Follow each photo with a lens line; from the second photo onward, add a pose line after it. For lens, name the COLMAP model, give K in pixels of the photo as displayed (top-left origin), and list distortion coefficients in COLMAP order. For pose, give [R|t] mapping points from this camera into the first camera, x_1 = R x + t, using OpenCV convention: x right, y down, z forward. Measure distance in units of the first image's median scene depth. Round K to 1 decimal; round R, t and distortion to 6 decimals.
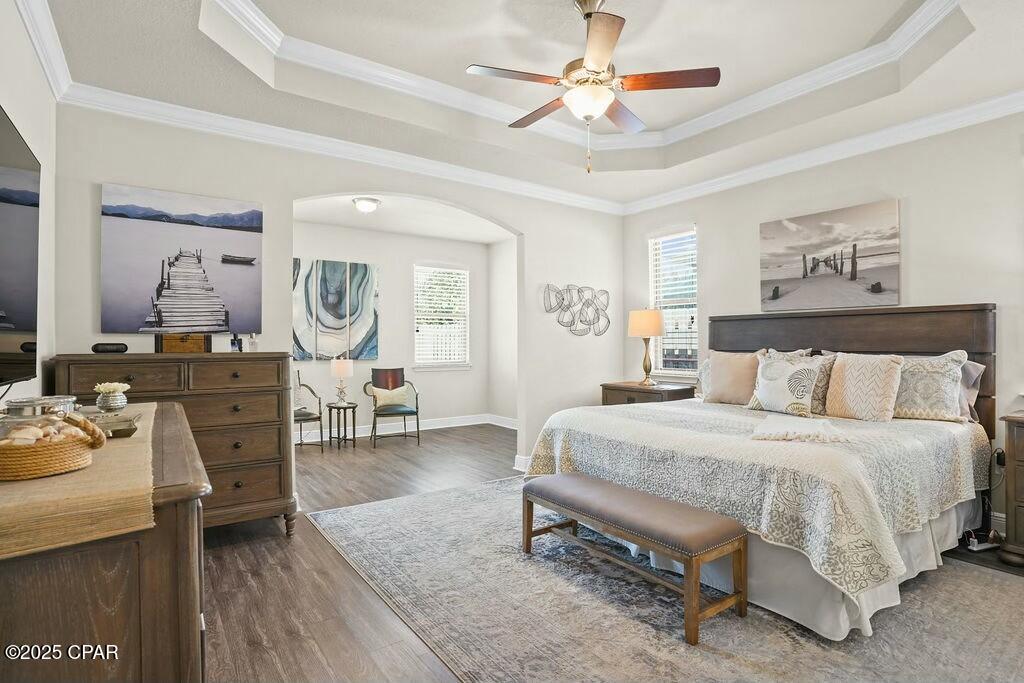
lens RADIAL K [[514.5, 0, 511.2], [0, 514.5, 343.9], [0, 0, 1]] dist [-0.043450, 0.020605]
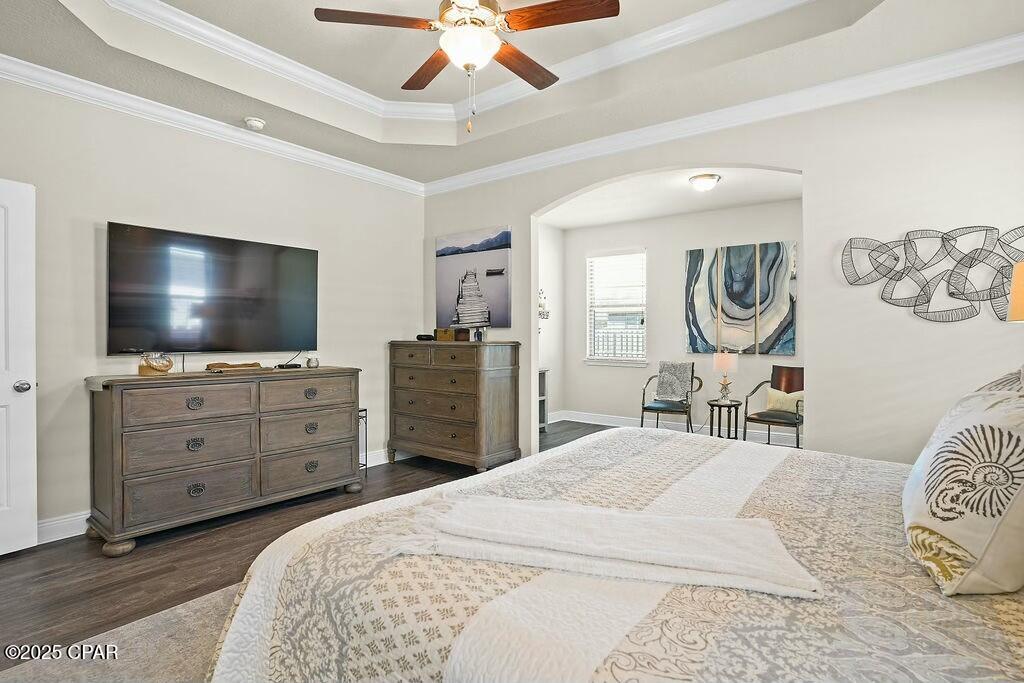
lens RADIAL K [[514.5, 0, 510.8], [0, 514.5, 336.4], [0, 0, 1]] dist [-0.043450, 0.020605]
pose [[0.306057, 0.004261, -0.952003, 0.402643], [-0.003642, 0.999988, 0.003305, -0.000967], [0.952006, 0.002456, 0.306069, 0.336545]]
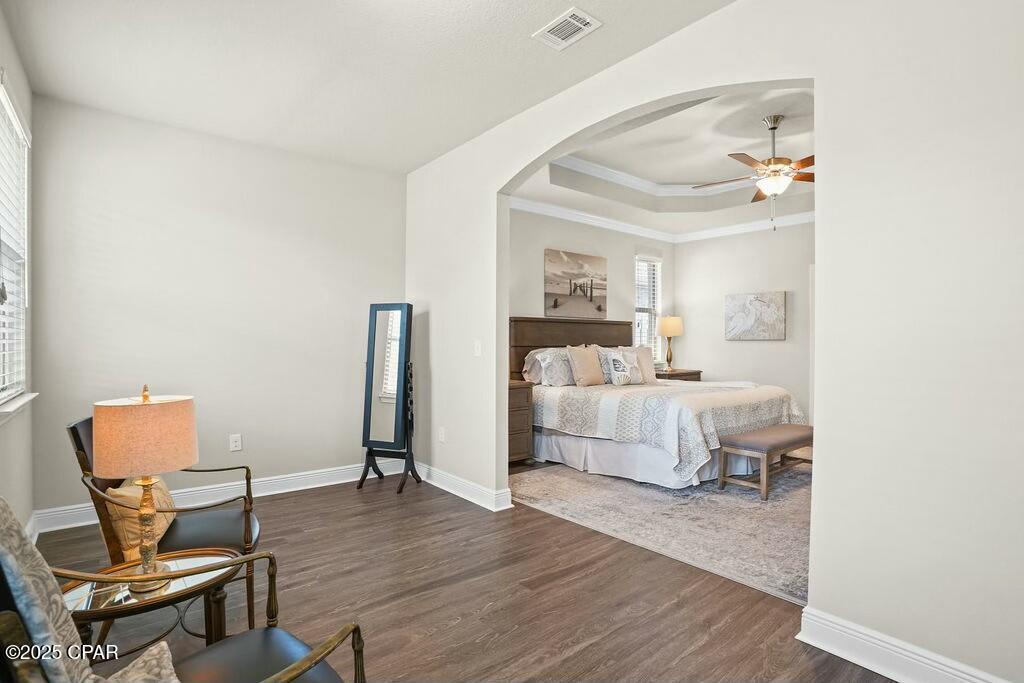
lens RADIAL K [[514.5, 0, 515.1], [0, 514.5, 341.5], [0, 0, 1]] dist [-0.043450, 0.020605]
pose [[-0.058262, -0.006908, 0.998277, -0.953859], [-0.006502, 0.999957, 0.006540, -0.007134], [-0.998280, -0.006110, -0.058304, 1.340881]]
